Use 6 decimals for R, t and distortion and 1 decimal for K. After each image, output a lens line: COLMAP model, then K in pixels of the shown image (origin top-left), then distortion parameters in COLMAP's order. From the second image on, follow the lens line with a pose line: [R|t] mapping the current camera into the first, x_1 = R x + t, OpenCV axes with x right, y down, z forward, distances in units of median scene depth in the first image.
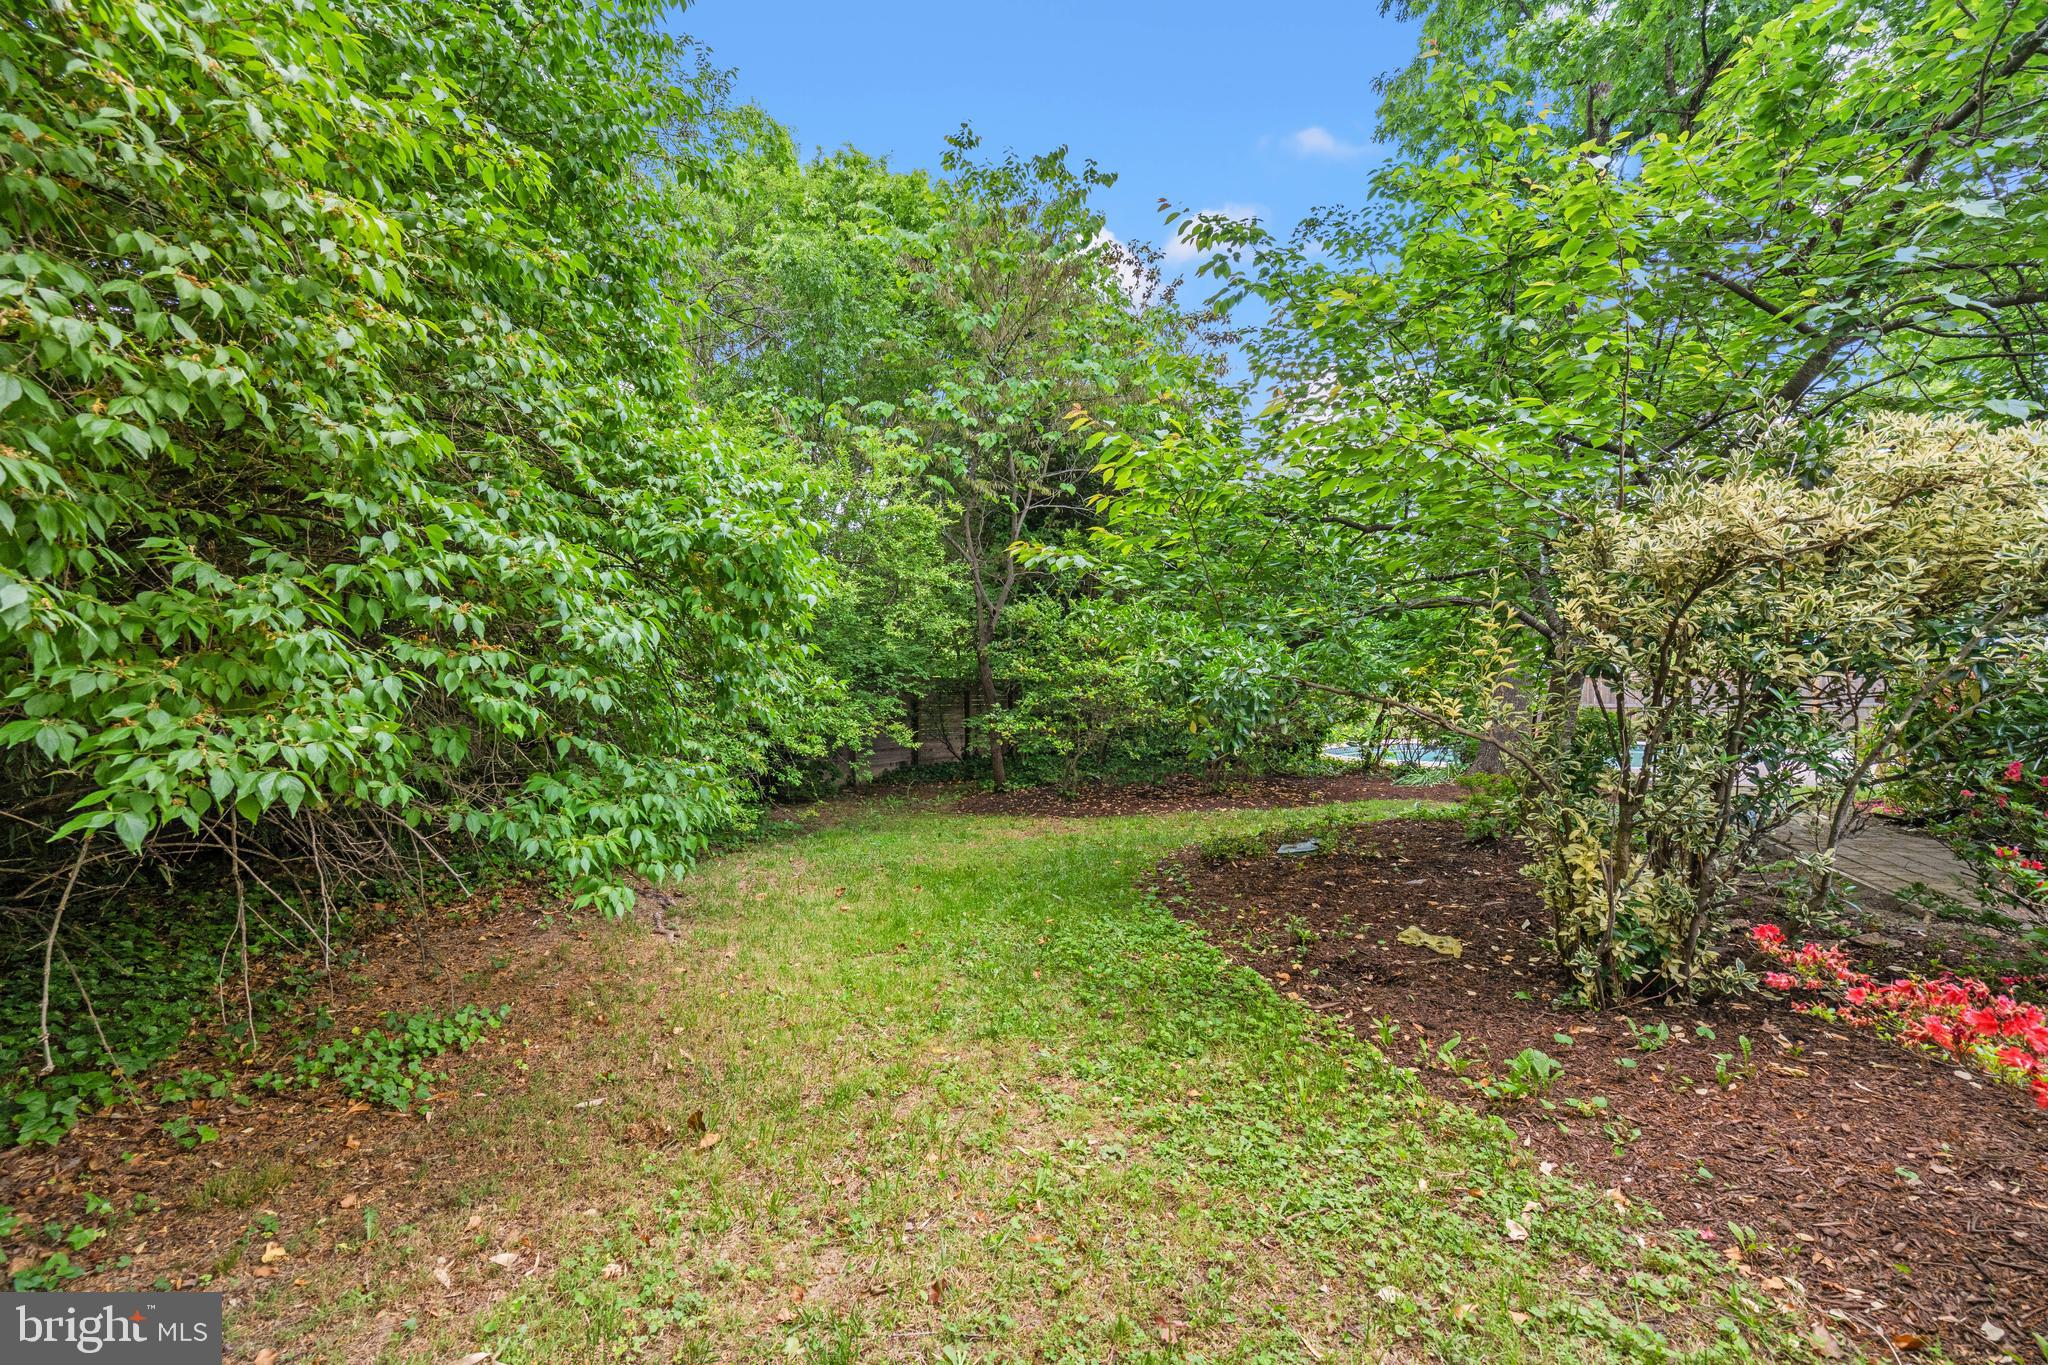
lens RADIAL K [[929.2, 0, 1016.7], [0, 929.2, 679.2], [0, 0, 1]] dist [0.001485, 0.000634]
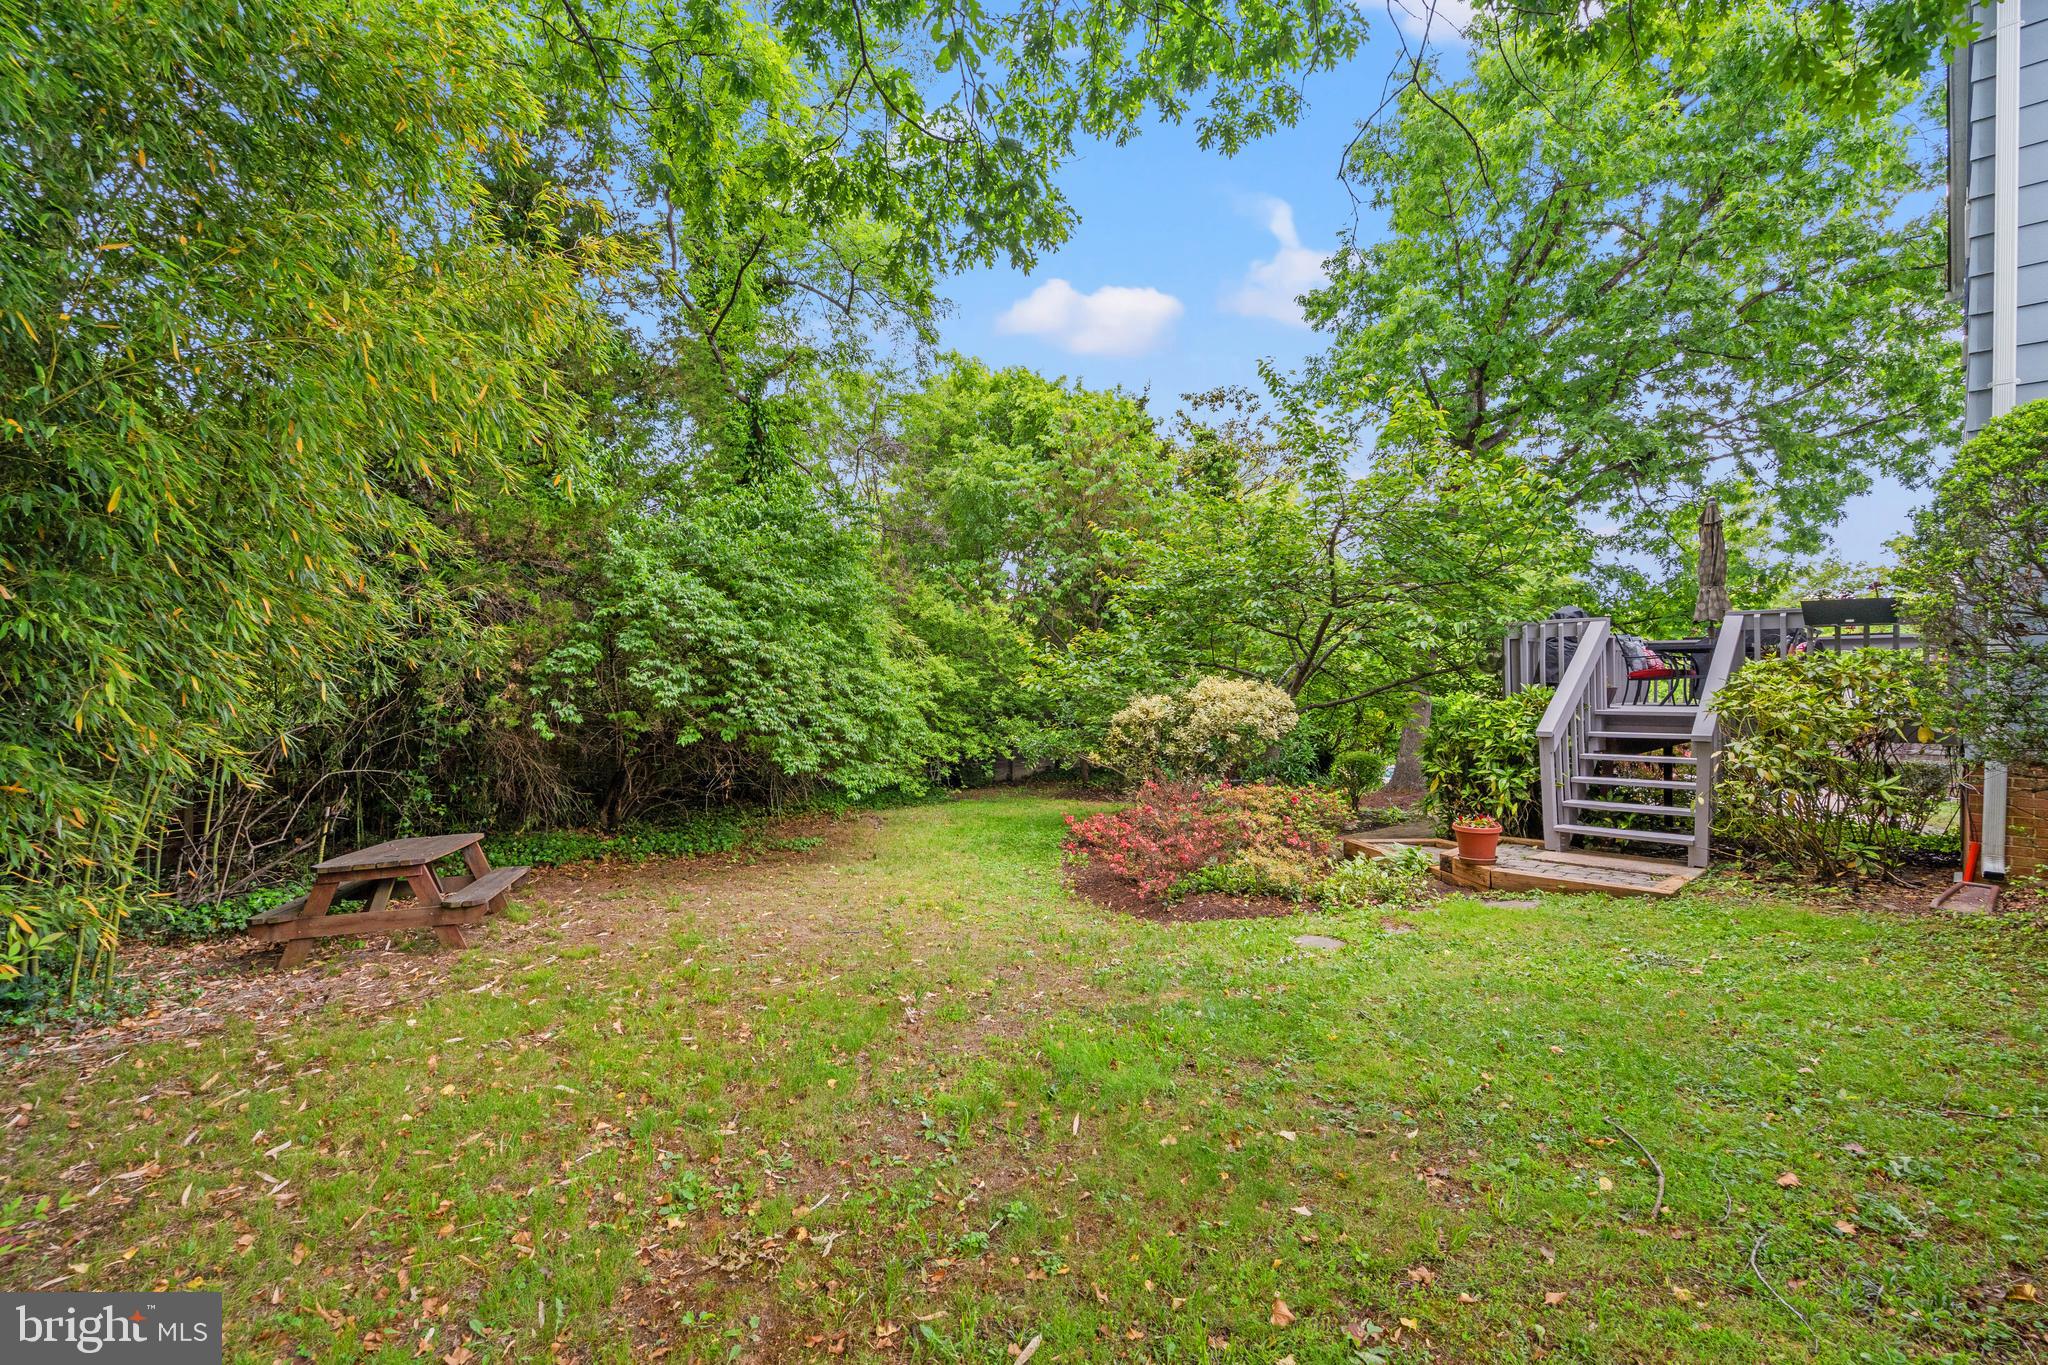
lens RADIAL K [[929.2, 0, 1024.3], [0, 929.2, 678.7], [0, 0, 1]] dist [0.001485, 0.000634]
pose [[0.968307, 0.018866, -0.249050, 0.365160], [-0.019622, 0.999807, -0.000552, -0.085428], [0.248992, 0.005422, 0.968490, -0.786157]]
